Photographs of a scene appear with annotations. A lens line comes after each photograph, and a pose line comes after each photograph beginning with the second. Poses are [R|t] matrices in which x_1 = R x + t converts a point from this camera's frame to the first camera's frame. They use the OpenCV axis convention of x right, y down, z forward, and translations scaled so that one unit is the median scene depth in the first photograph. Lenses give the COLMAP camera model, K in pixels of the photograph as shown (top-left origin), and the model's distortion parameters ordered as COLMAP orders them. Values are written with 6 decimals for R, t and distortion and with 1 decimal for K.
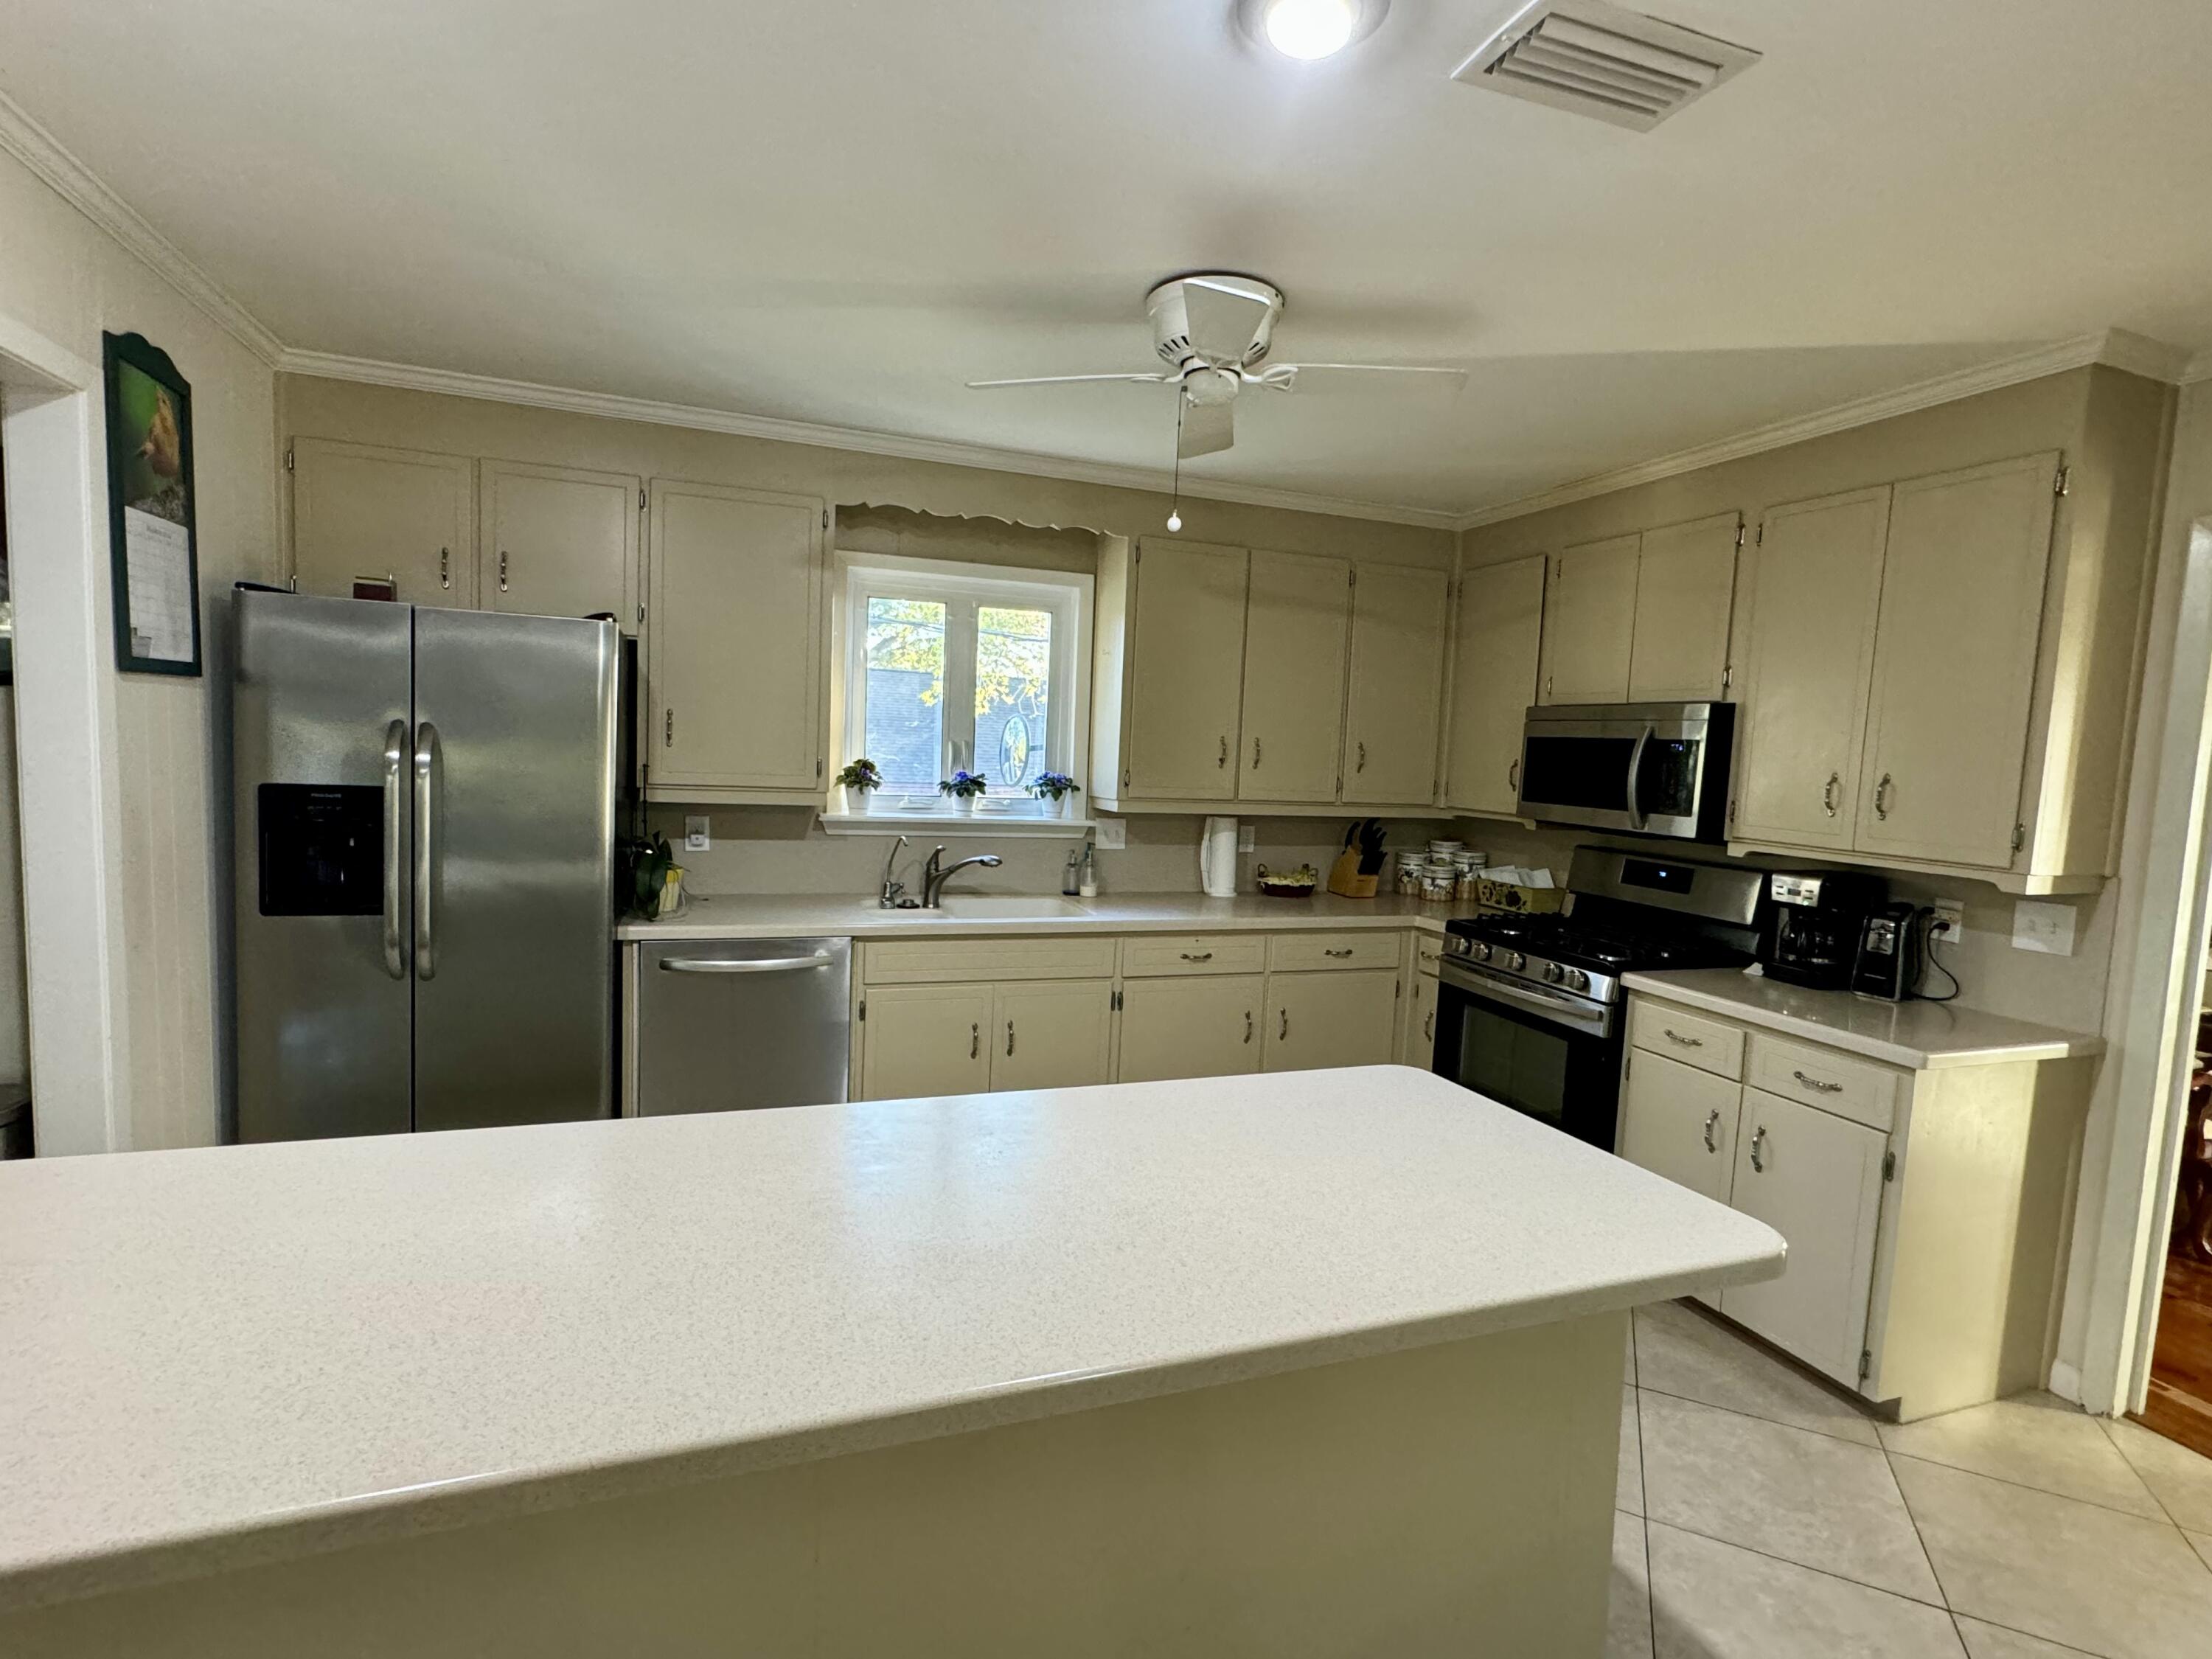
lens RADIAL K [[1055.8, 0, 1106.0], [0, 1055.8, 829.5], [0, 0, 1]] dist [0.002177, 0.000209]
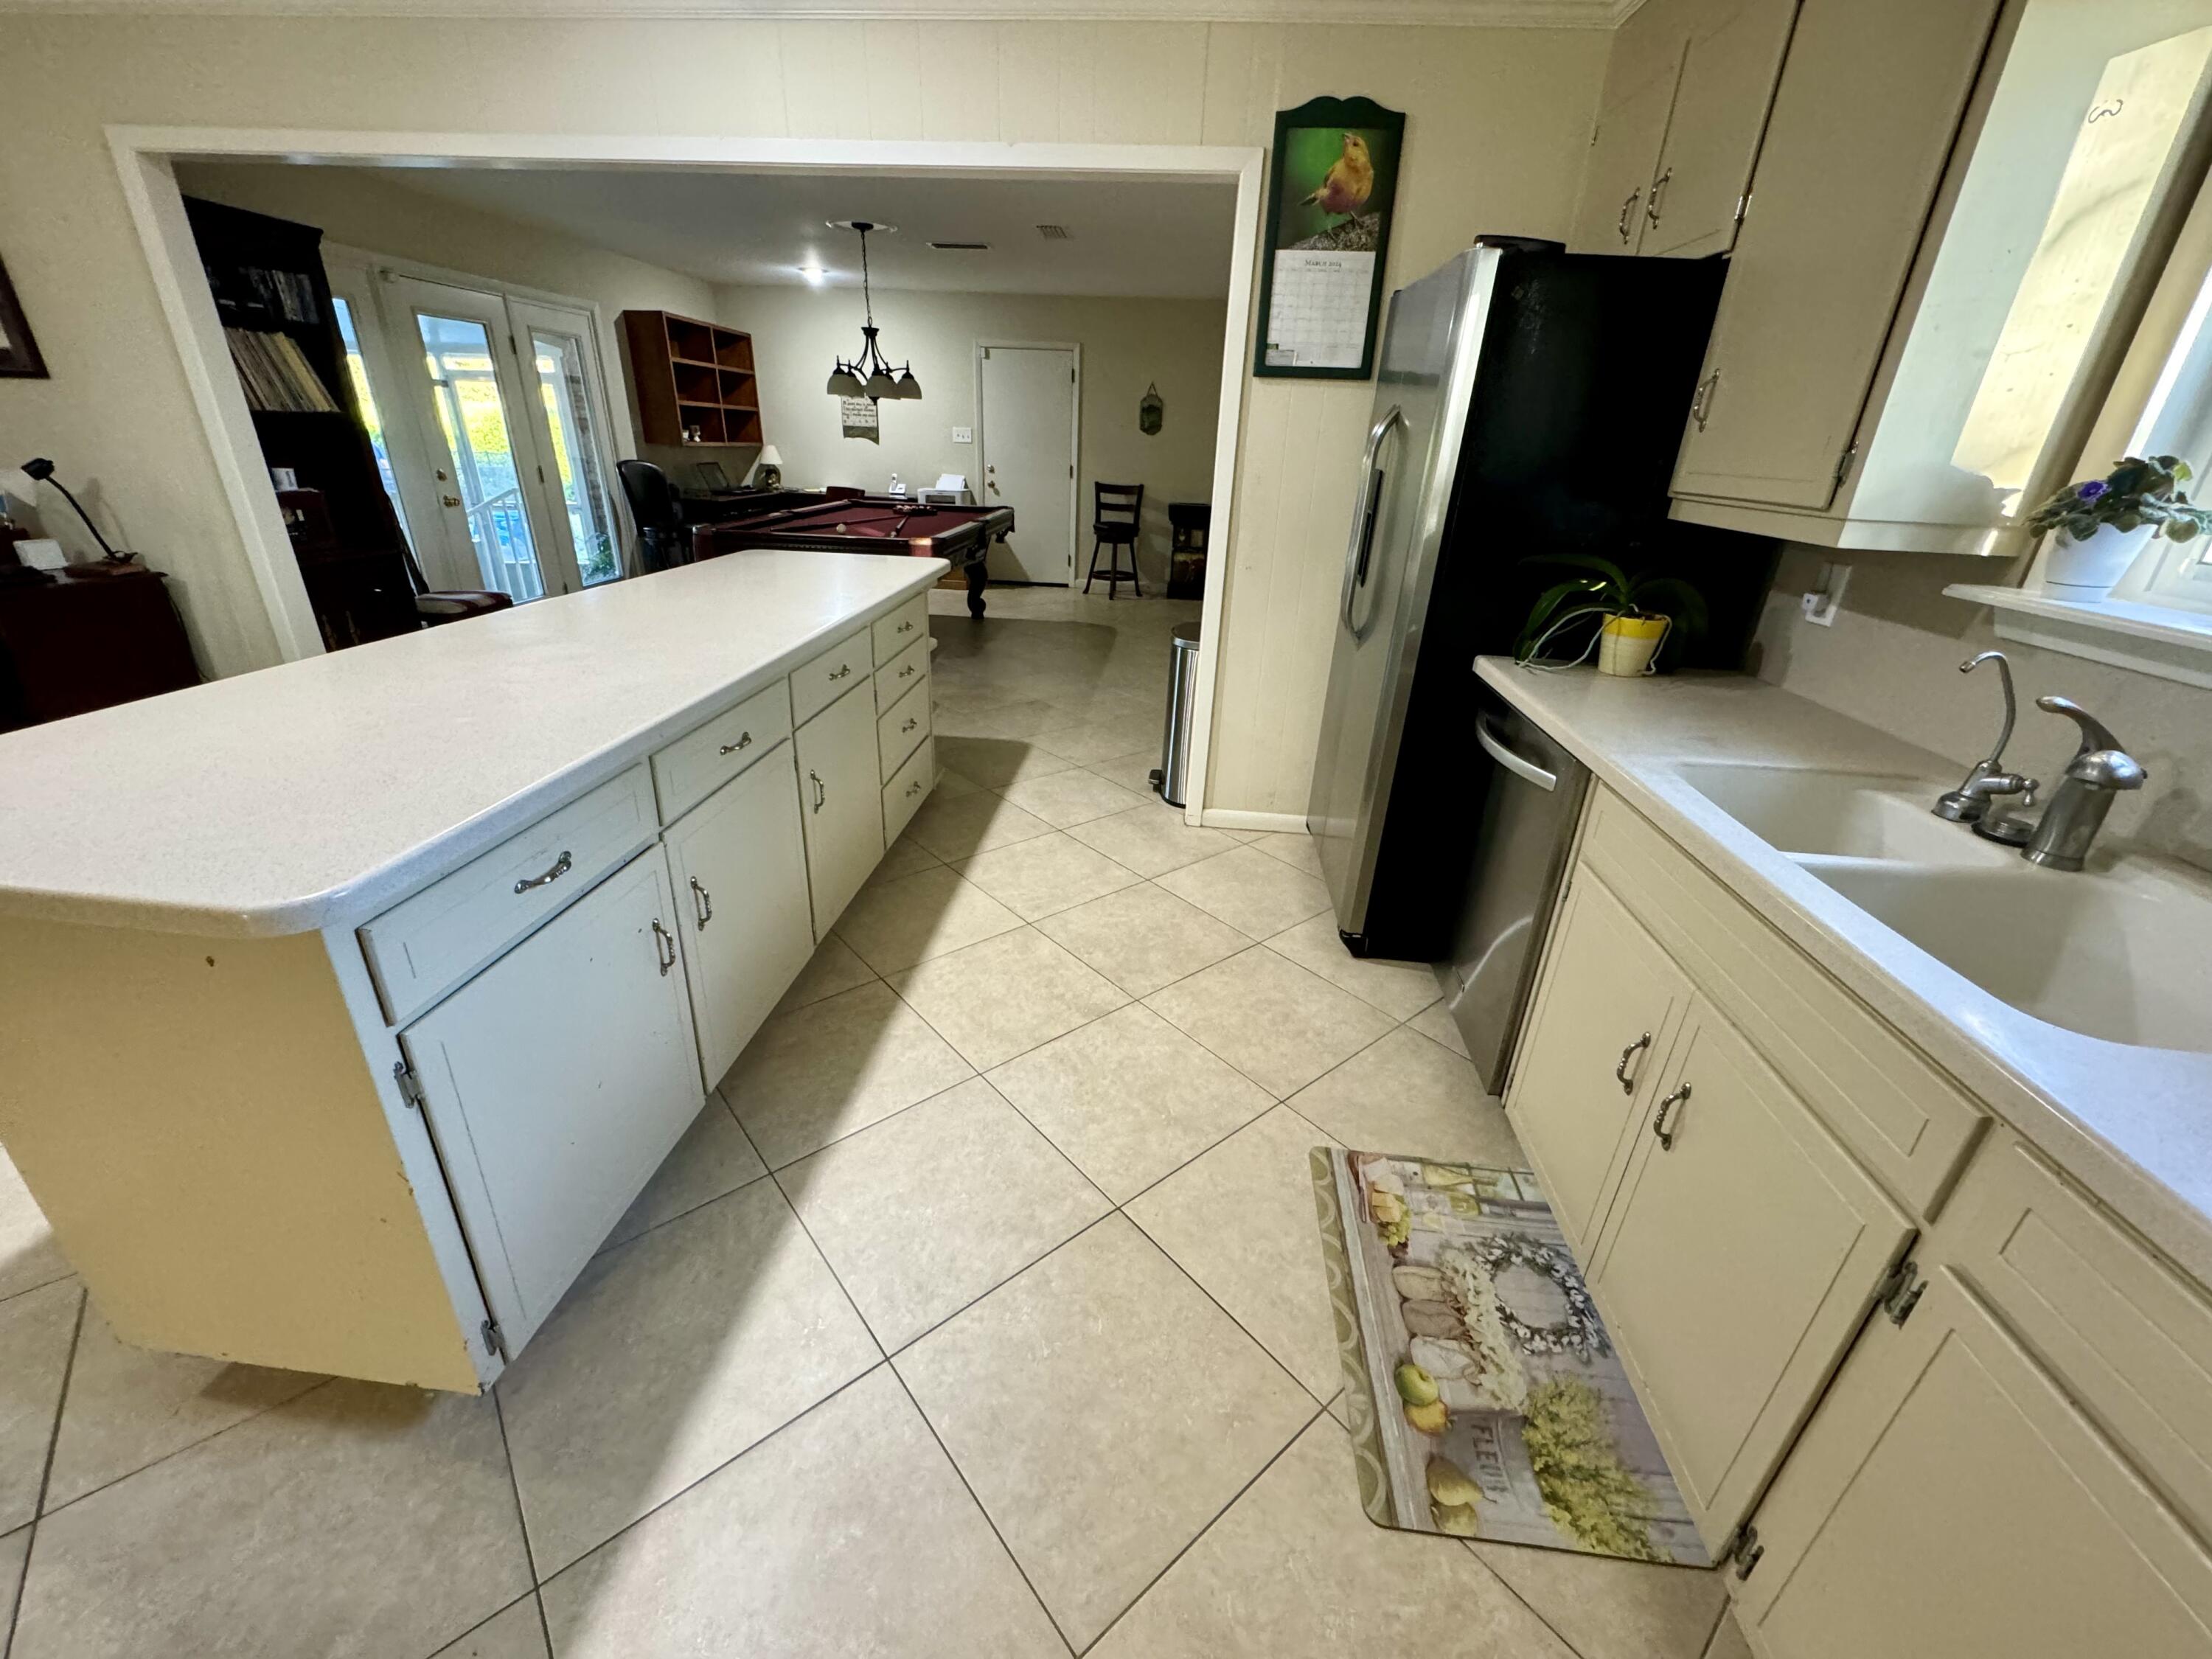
lens RADIAL K [[878.9, 0, 1103.6], [0, 878.9, 827.8], [0, 0, 1]] dist [-0.002791, 0.000495]
pose [[-0.420376, 0.316609, -0.850320, 0.250108], [-0.129390, 0.906651, 0.401550, -0.022294], [0.898077, 0.278824, -0.340168, 0.793522]]
